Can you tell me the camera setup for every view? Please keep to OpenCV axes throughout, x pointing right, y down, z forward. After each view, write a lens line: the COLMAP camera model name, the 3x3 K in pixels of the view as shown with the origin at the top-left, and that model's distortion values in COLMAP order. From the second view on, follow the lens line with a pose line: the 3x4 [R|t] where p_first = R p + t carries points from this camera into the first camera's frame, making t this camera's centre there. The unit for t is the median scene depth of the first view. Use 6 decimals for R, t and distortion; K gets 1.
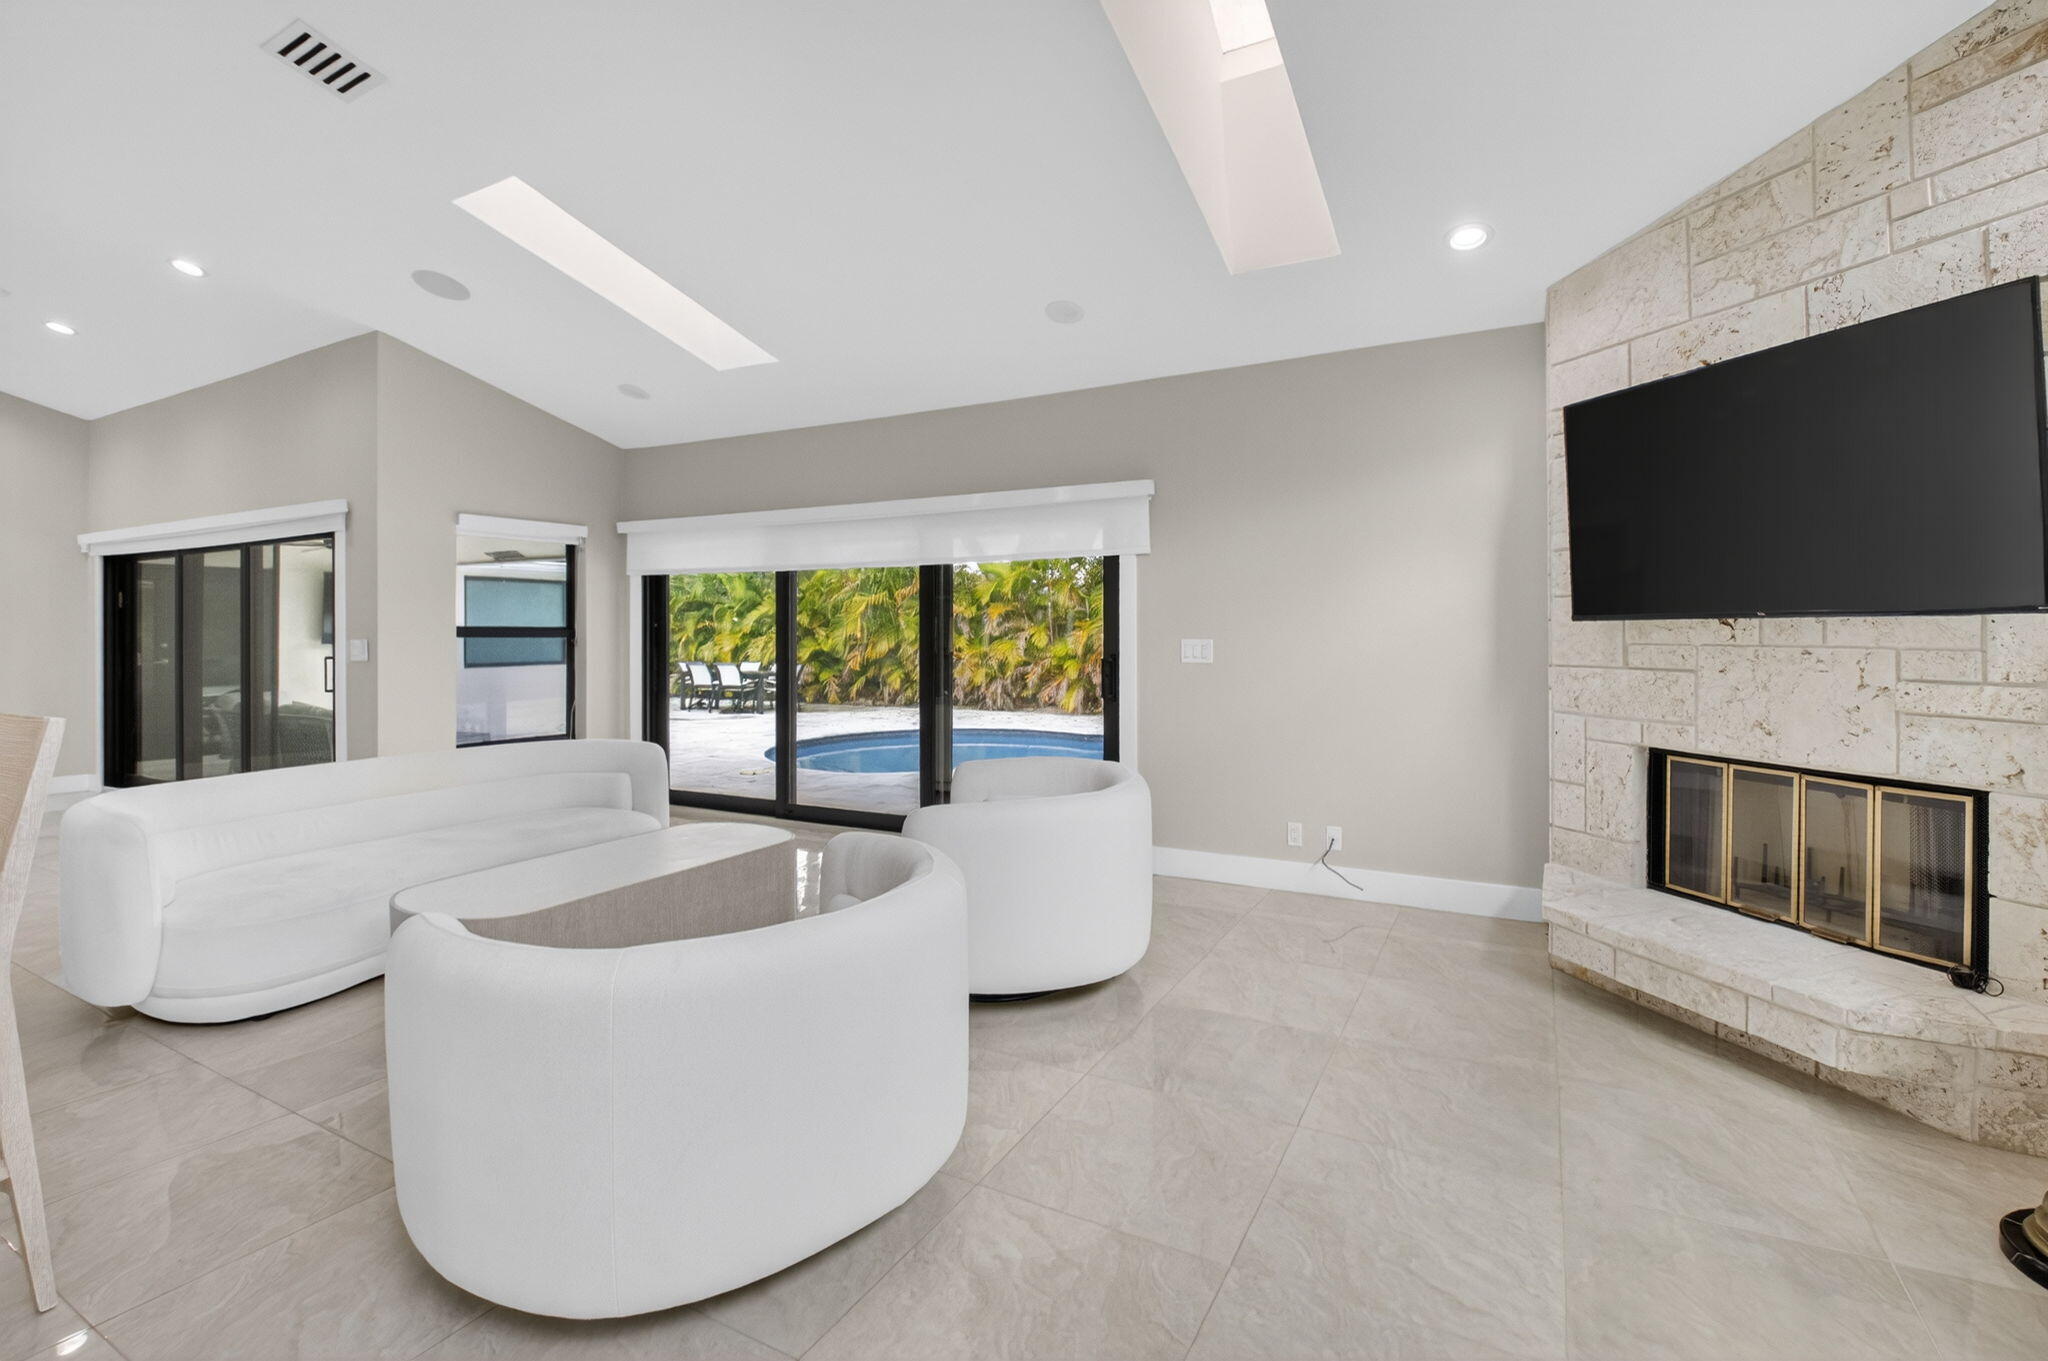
lens RADIAL K [[937.2, 0, 1023.7], [0, 937.2, 649.1], [0, 0, 1]] dist [-0.011249, -0.011845]
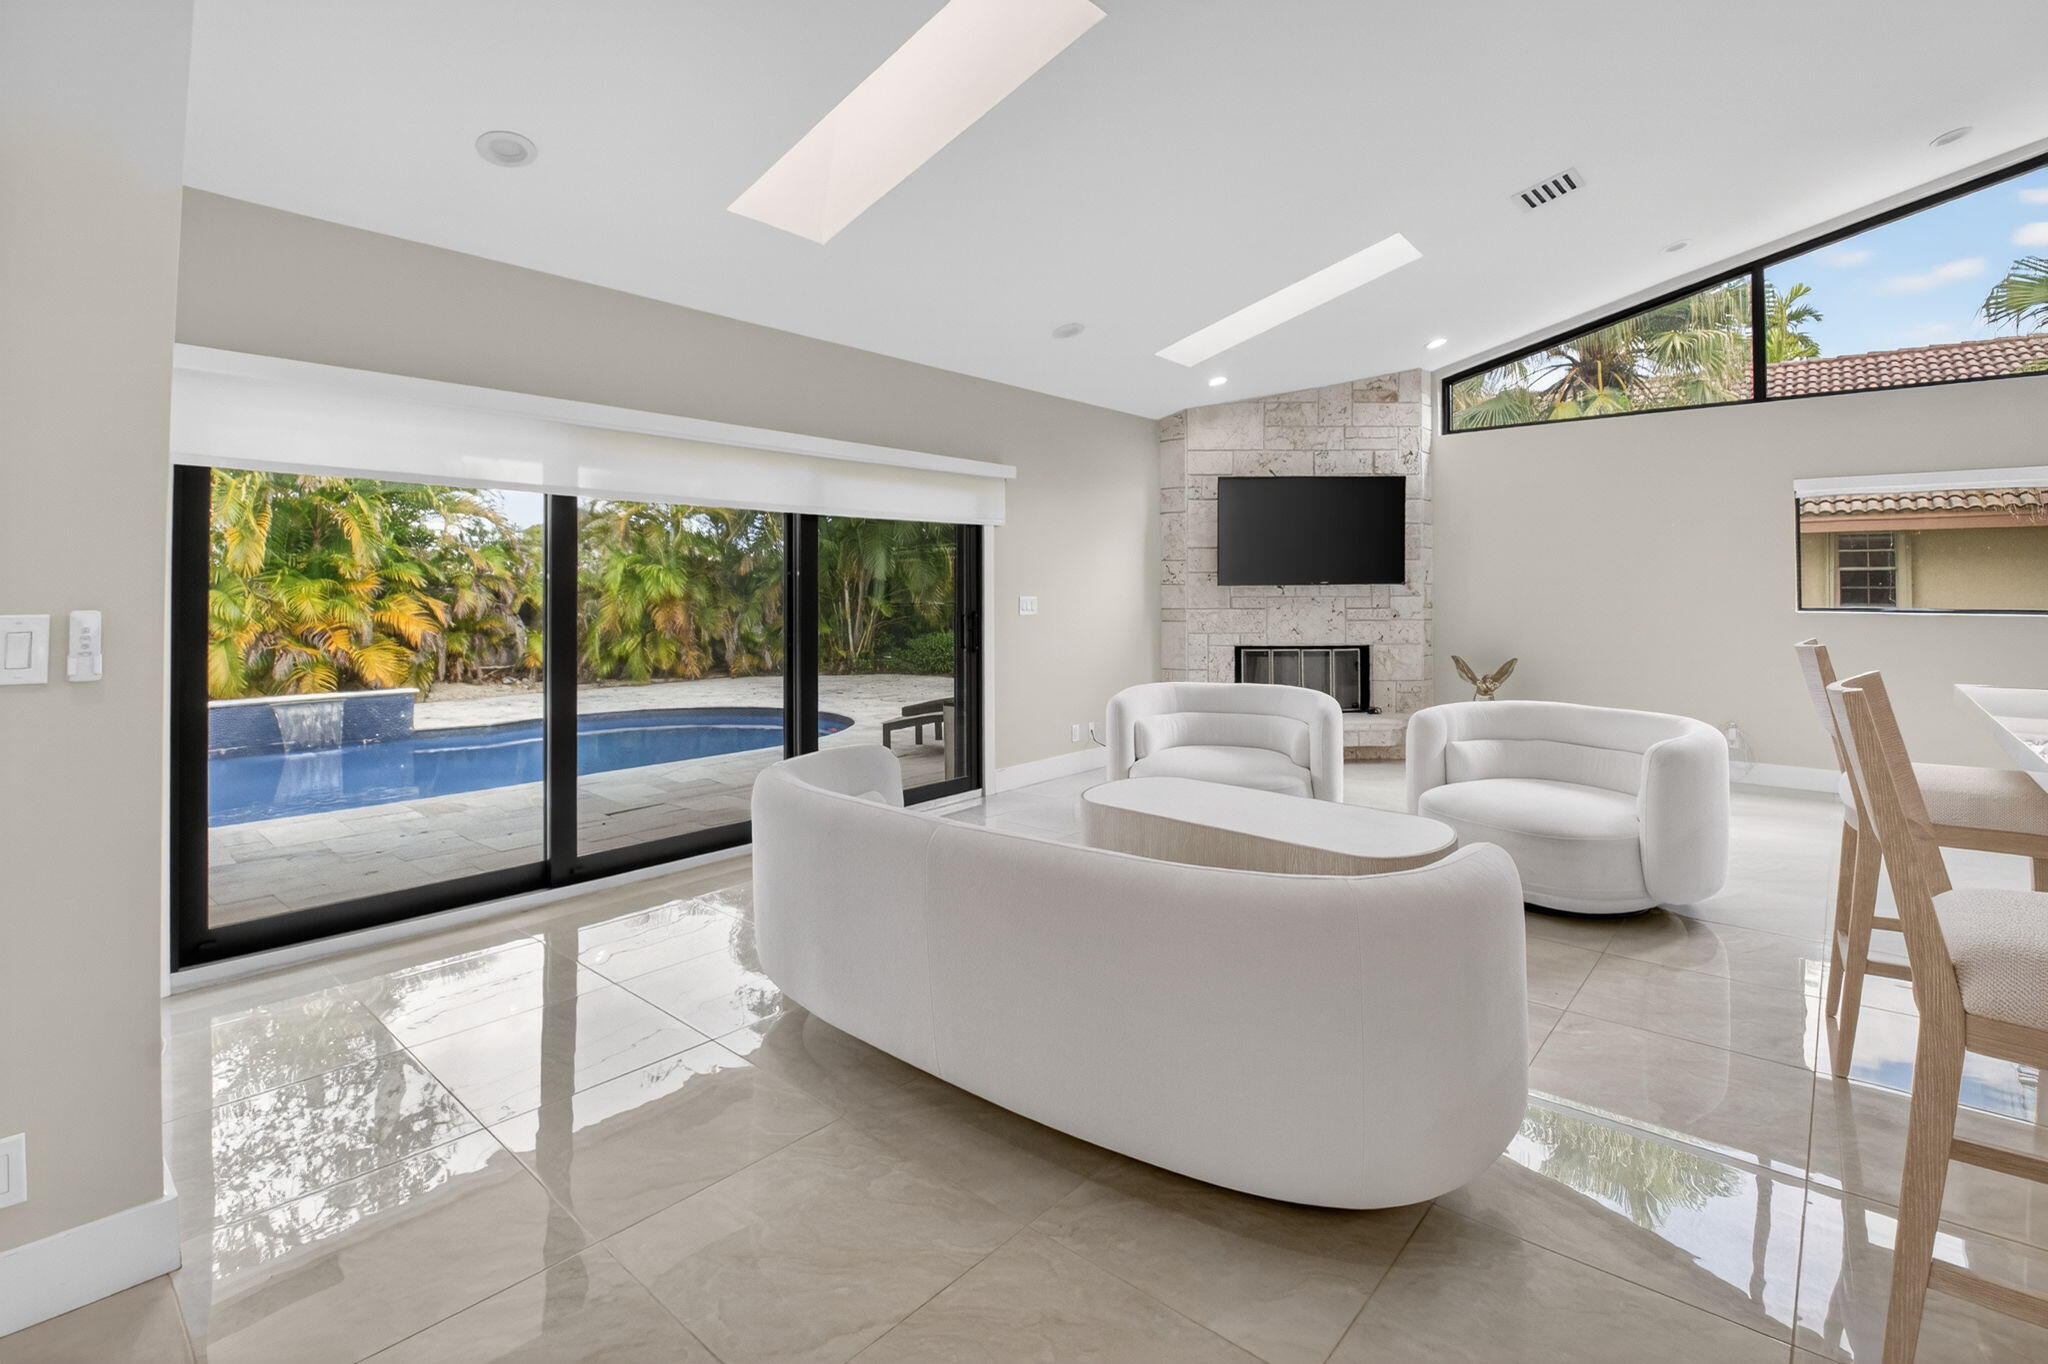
lens RADIAL K [[937.2, 0, 1043.7], [0, 937.2, 583.3], [0, 0, 1]] dist [-0.011249, -0.011845]
pose [[0.203644, 0.010294, 0.978991, -0.315551], [0.021441, 0.999658, -0.014972, -0.002812], [-0.978810, 0.024039, 0.203353, 0.214660]]
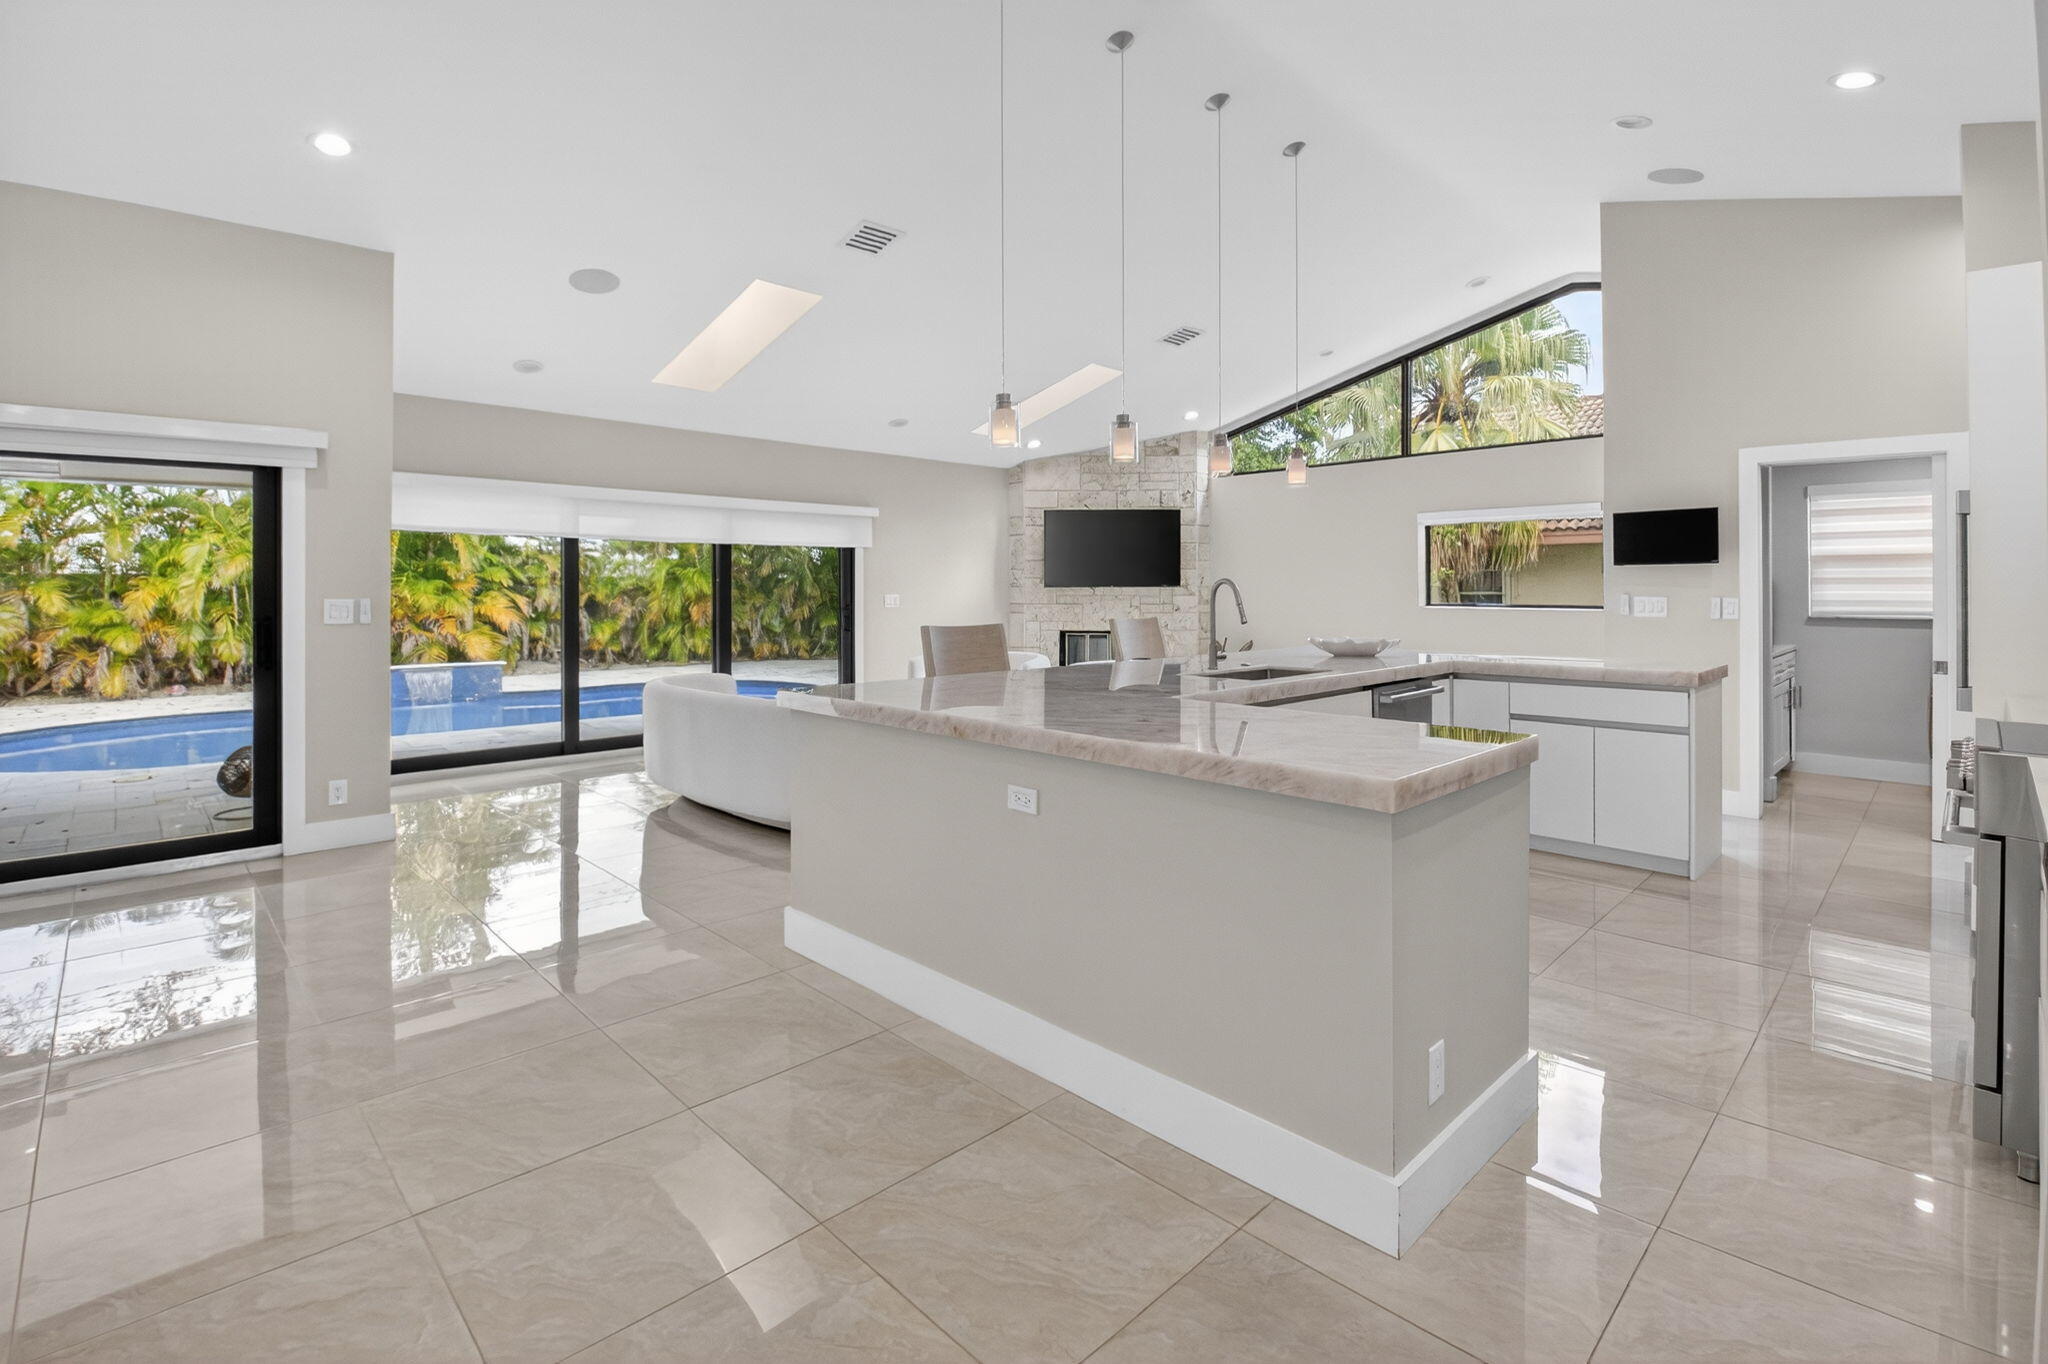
lens RADIAL K [[937.2, 0, 1054.8], [0, 937.2, 599.8], [0, 0, 1]] dist [-0.011249, -0.011845]
pose [[0.271879, -0.007478, 0.962302, -0.462756], [0.018189, 0.999831, 0.002630, 0.000082], [-0.962159, 0.016788, 0.271969, 0.048549]]
